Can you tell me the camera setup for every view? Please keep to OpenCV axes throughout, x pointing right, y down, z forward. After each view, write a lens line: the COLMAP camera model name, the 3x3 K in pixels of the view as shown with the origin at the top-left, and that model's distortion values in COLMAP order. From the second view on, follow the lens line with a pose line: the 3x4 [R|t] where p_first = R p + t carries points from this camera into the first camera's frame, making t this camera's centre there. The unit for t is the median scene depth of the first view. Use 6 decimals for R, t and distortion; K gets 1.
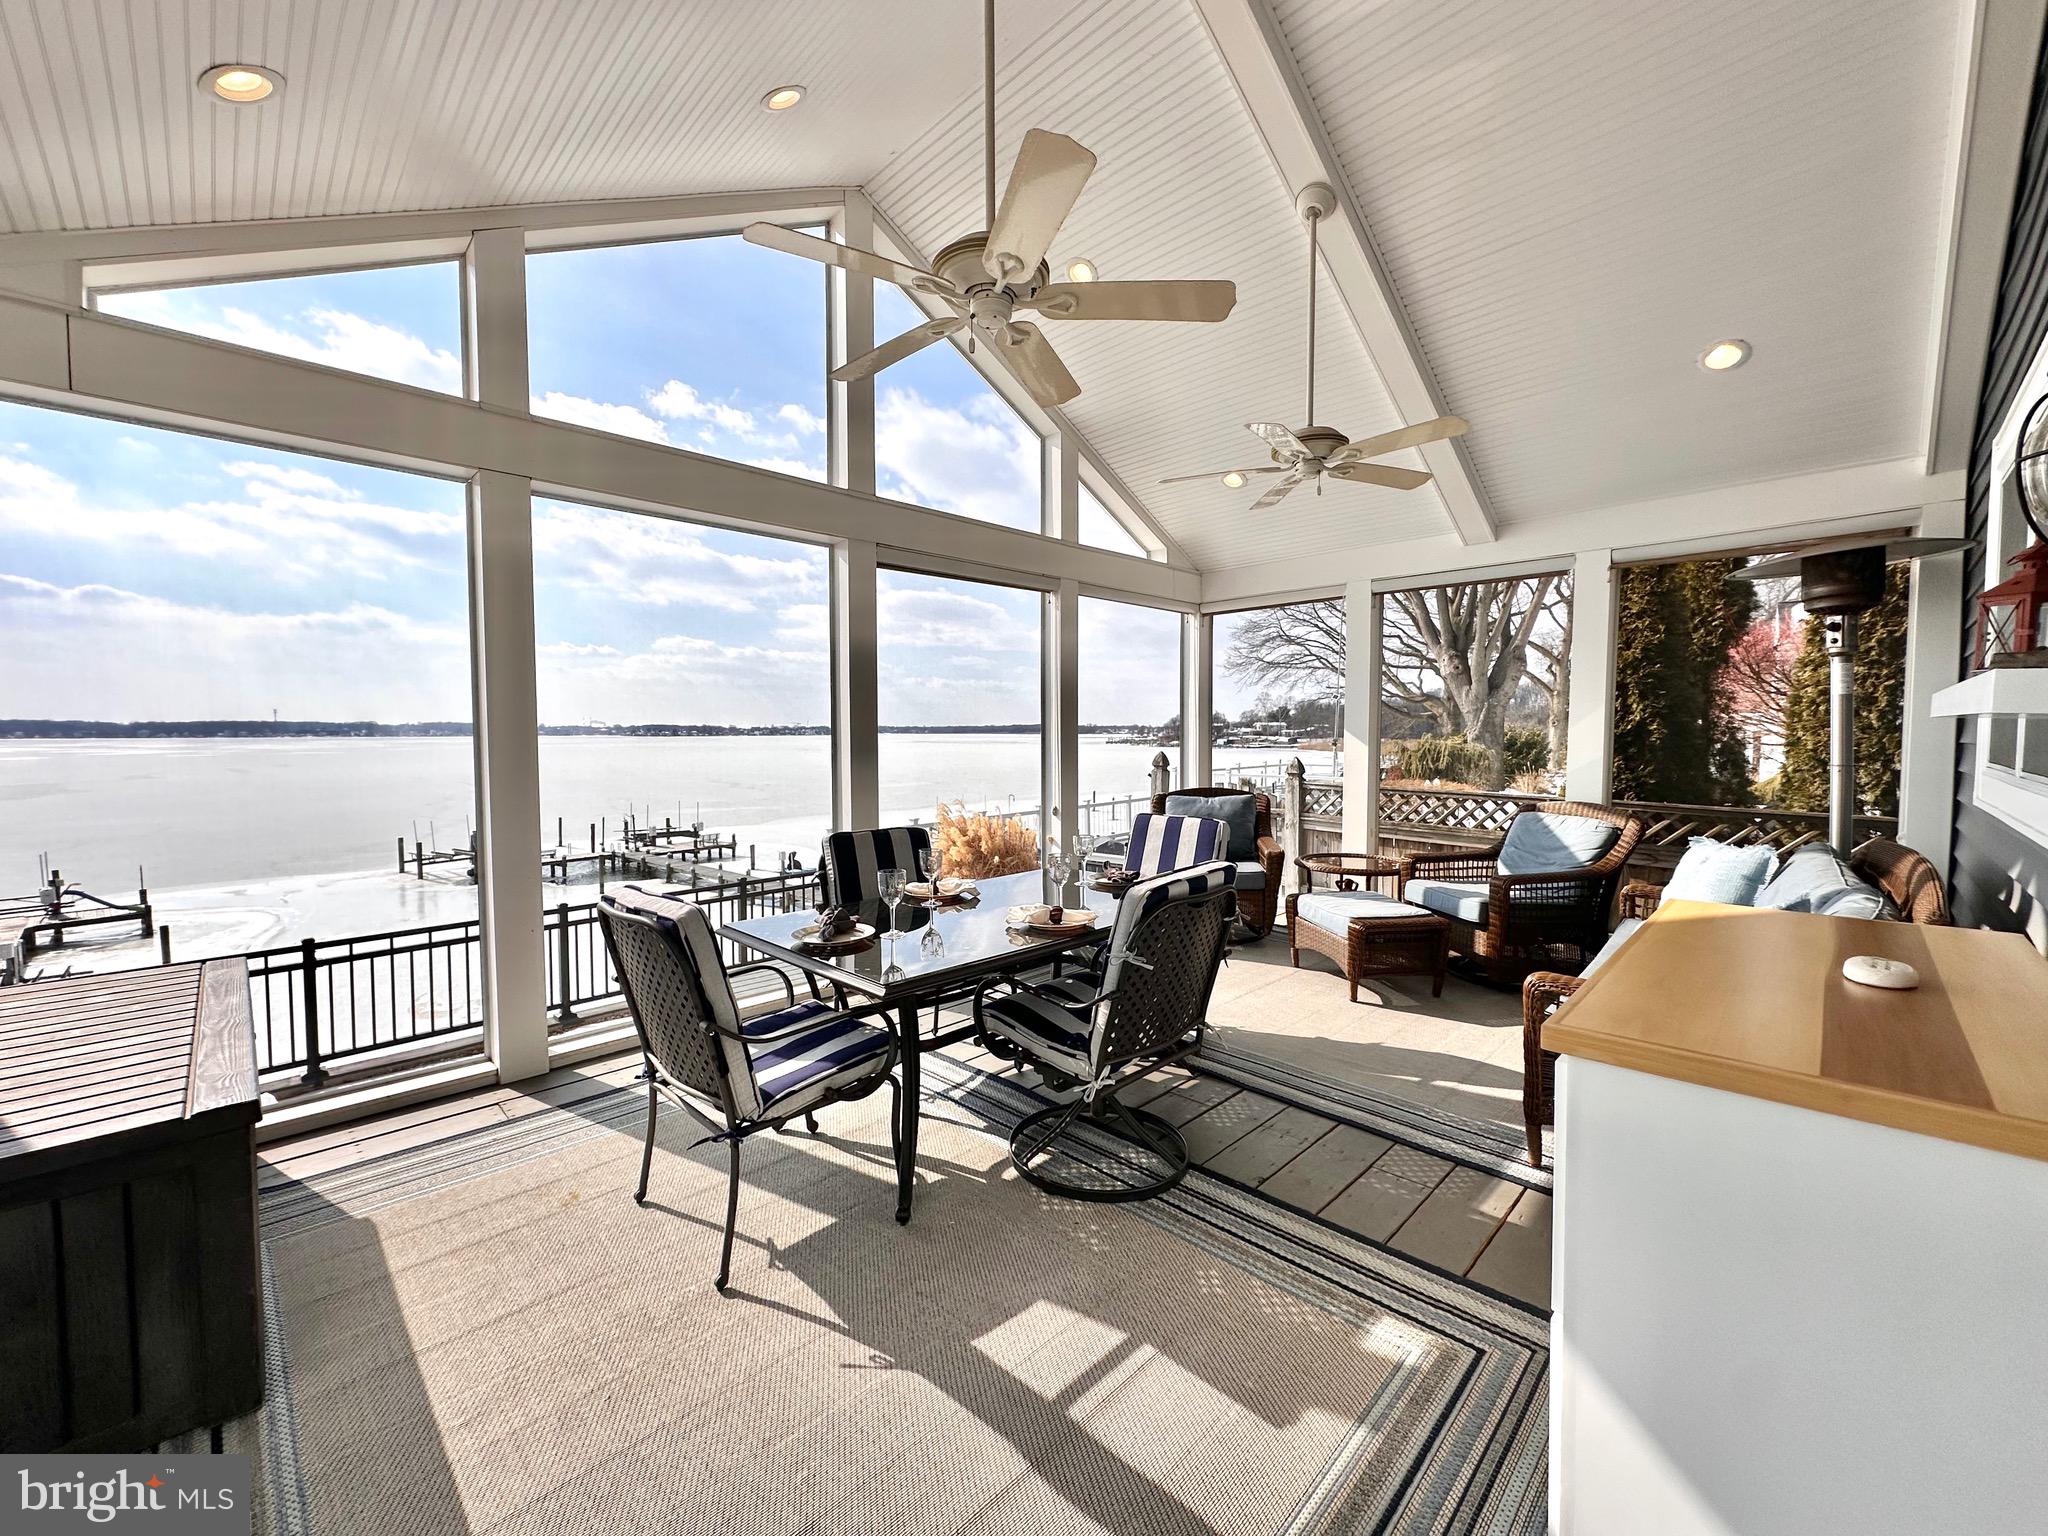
lens RADIAL K [[814.0, 0, 1024.0], [0, 814.0, 768.0], [0, 0, 1]] dist [-0.000879, 0.000740]
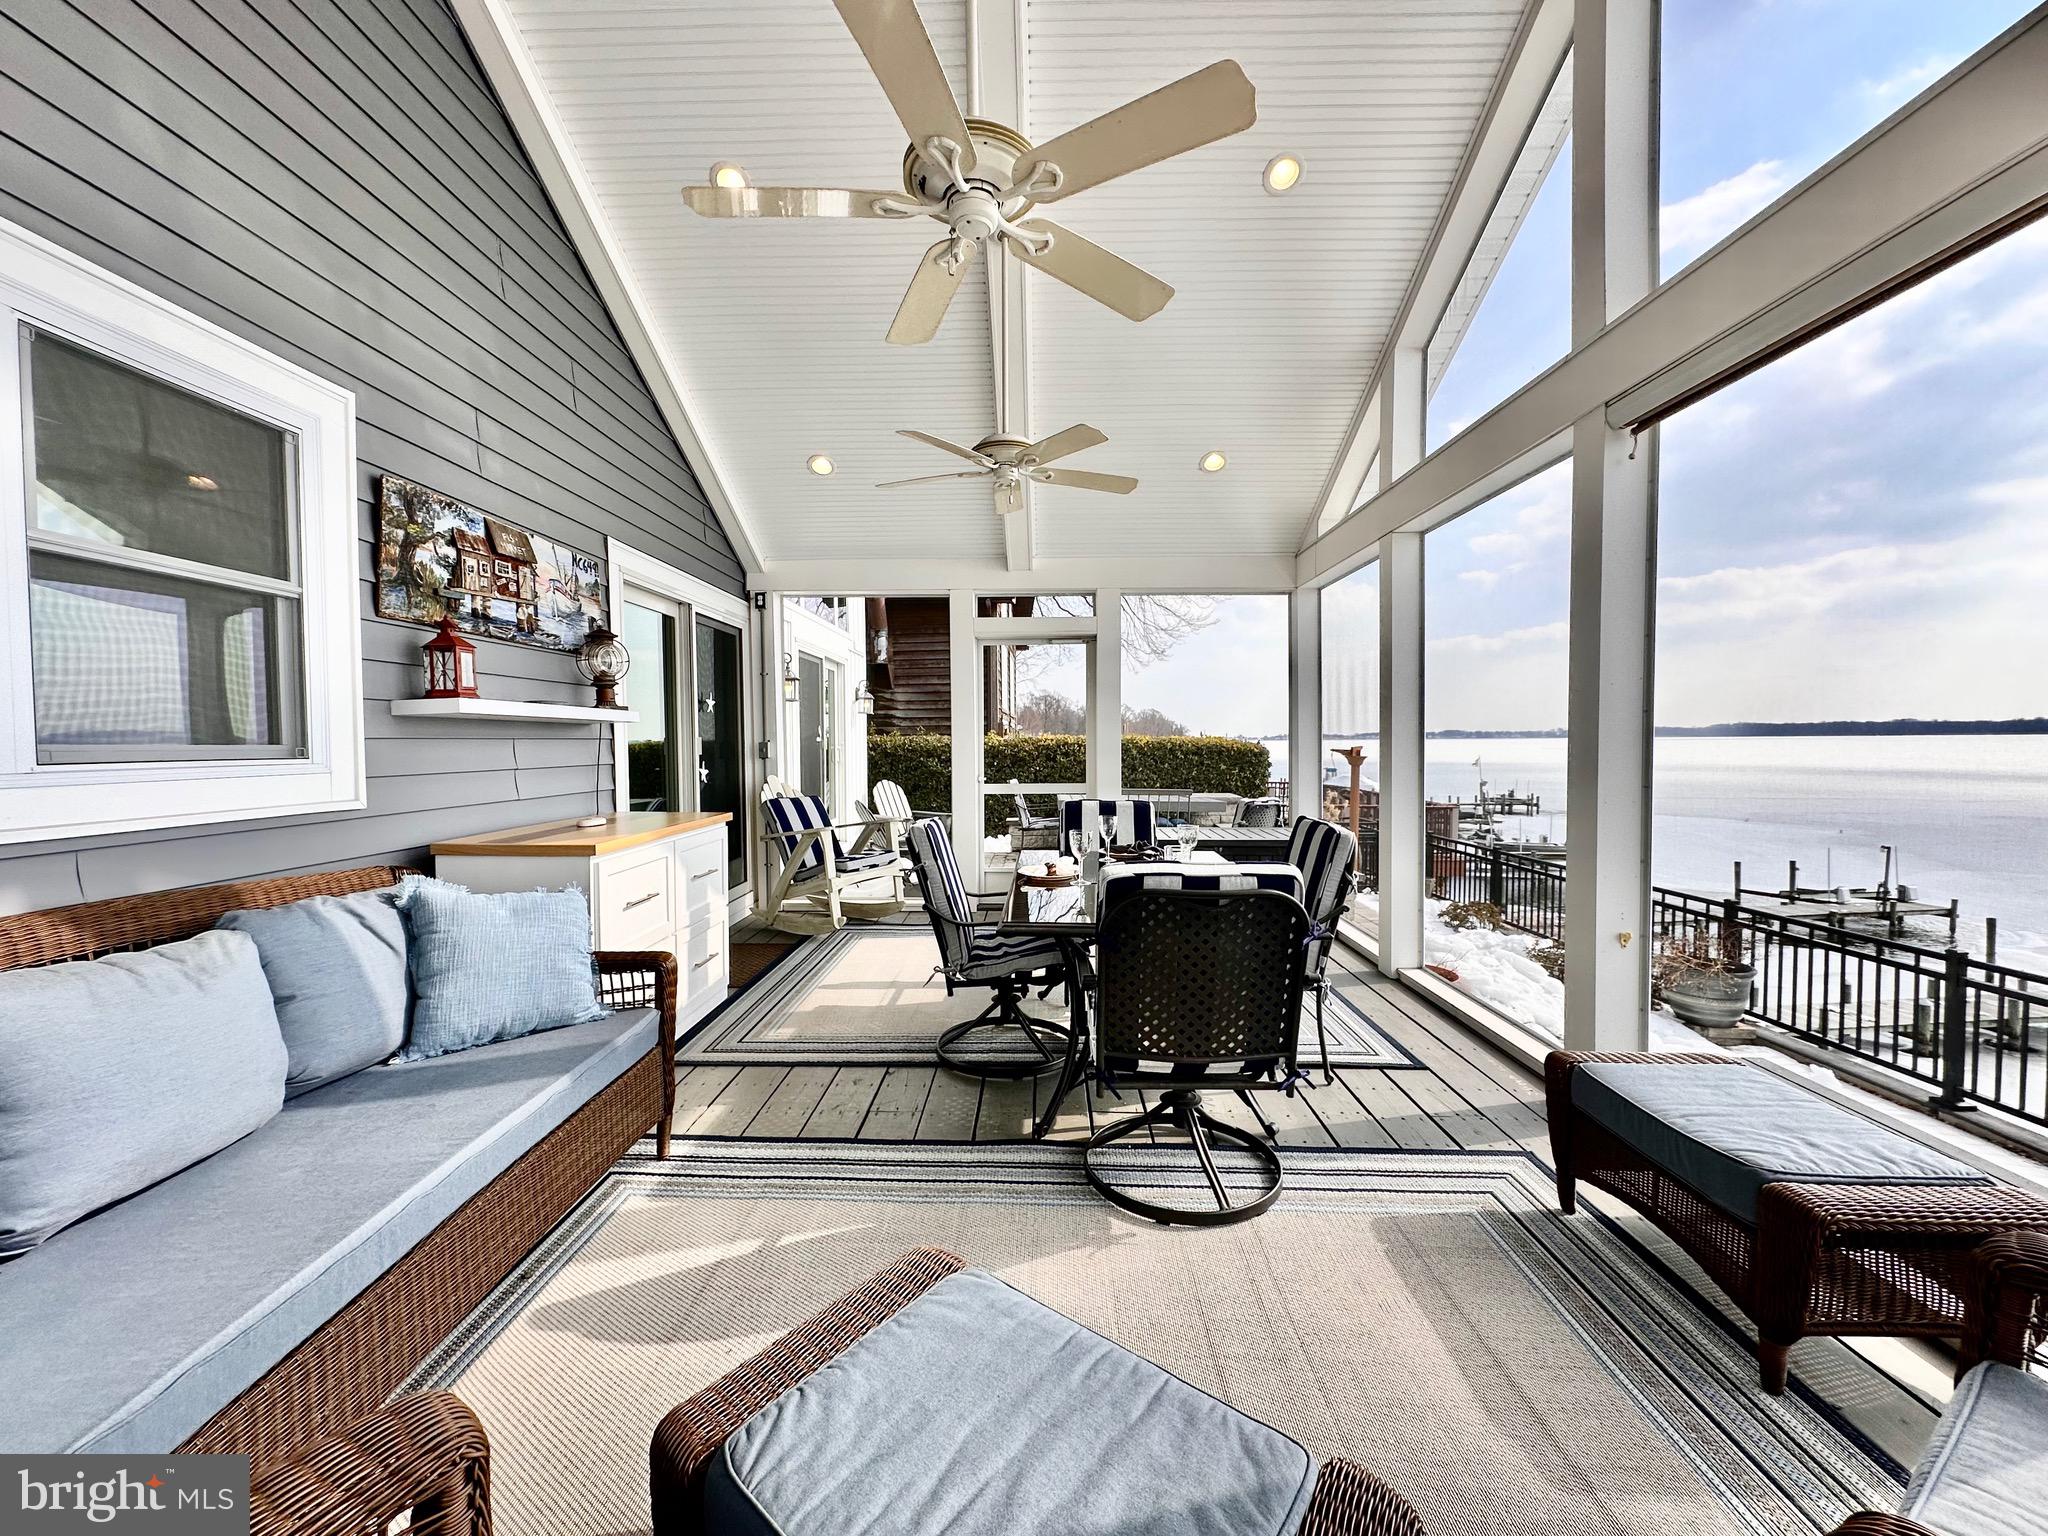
lens RADIAL K [[814.0, 0, 1024.0], [0, 814.0, 768.0], [0, 0, 1]] dist [-0.000879, 0.000740]
pose [[-0.714421, 0.028898, -0.699119, 0.900083], [-0.016266, 0.998191, 0.057882, -0.042067], [0.699527, 0.052723, -0.712658, 1.799322]]
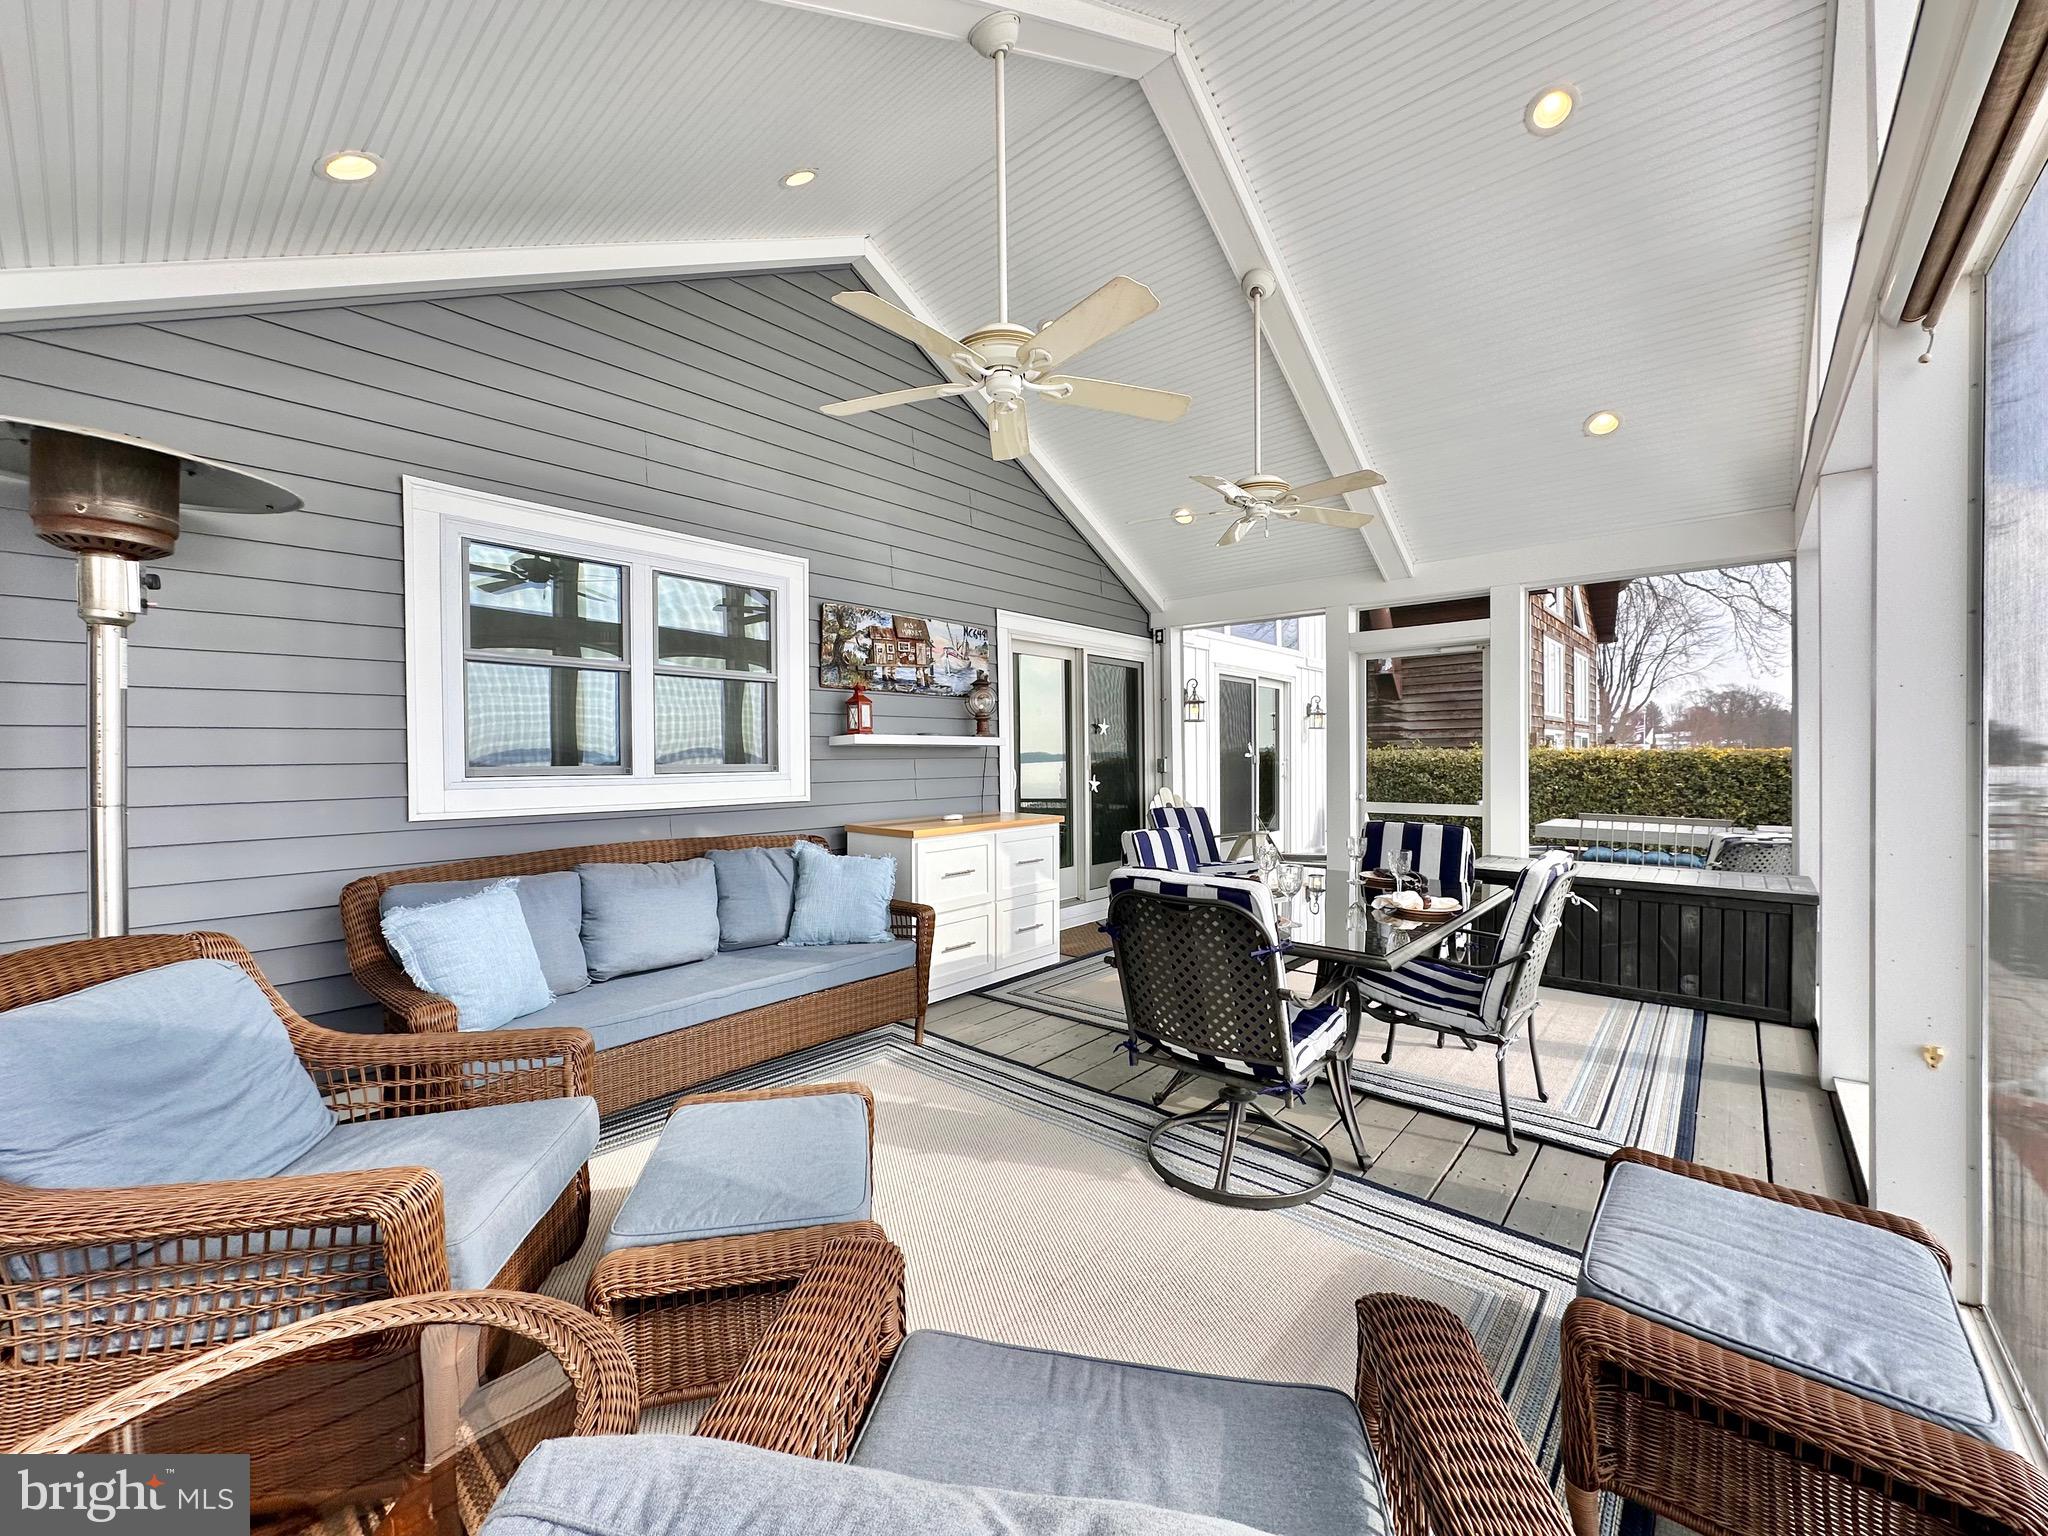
lens RADIAL K [[814.0, 0, 1024.0], [0, 814.0, 768.0], [0, 0, 1]] dist [-0.000879, 0.000740]
pose [[-0.996612, 0.010072, -0.081629, 0.504188], [0.006230, 0.998866, 0.047190, -0.065668], [0.082012, 0.046522, -0.995545, 2.215767]]
